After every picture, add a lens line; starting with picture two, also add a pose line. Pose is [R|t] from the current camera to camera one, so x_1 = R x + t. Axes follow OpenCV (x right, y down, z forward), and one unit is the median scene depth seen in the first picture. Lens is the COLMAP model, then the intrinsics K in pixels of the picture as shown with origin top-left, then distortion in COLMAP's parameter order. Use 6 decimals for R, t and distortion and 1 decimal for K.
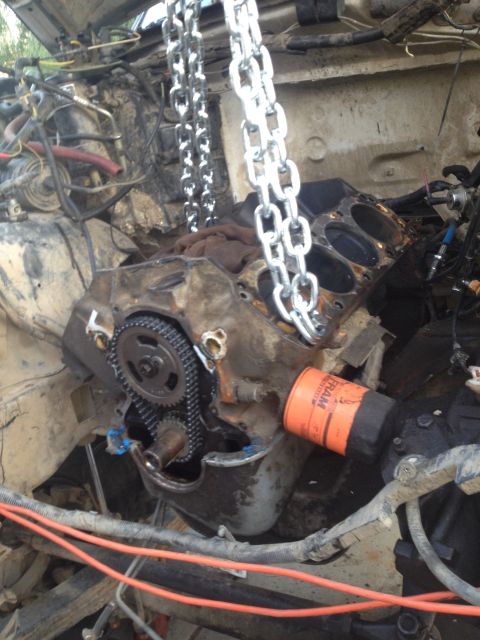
lens RADIAL K [[611.3, 0, 237.6], [0, 611.3, 316.8], [0, 0, 1]] dist [0.200811, -0.458675]
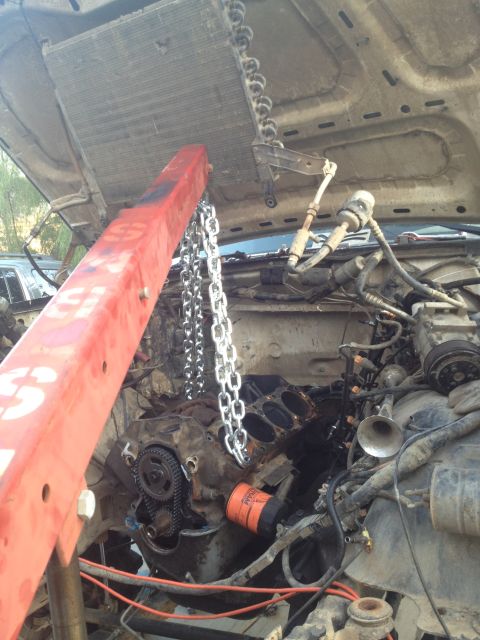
lens RADIAL K [[611.3, 0, 237.6], [0, 611.3, 316.8], [0, 0, 1]] dist [0.200811, -0.458675]
pose [[0.997410, 0.070583, -0.013838, 0.087351], [-0.071783, 0.964673, -0.253483, 0.071365], [-0.004543, 0.253819, 0.967241, -0.858563]]
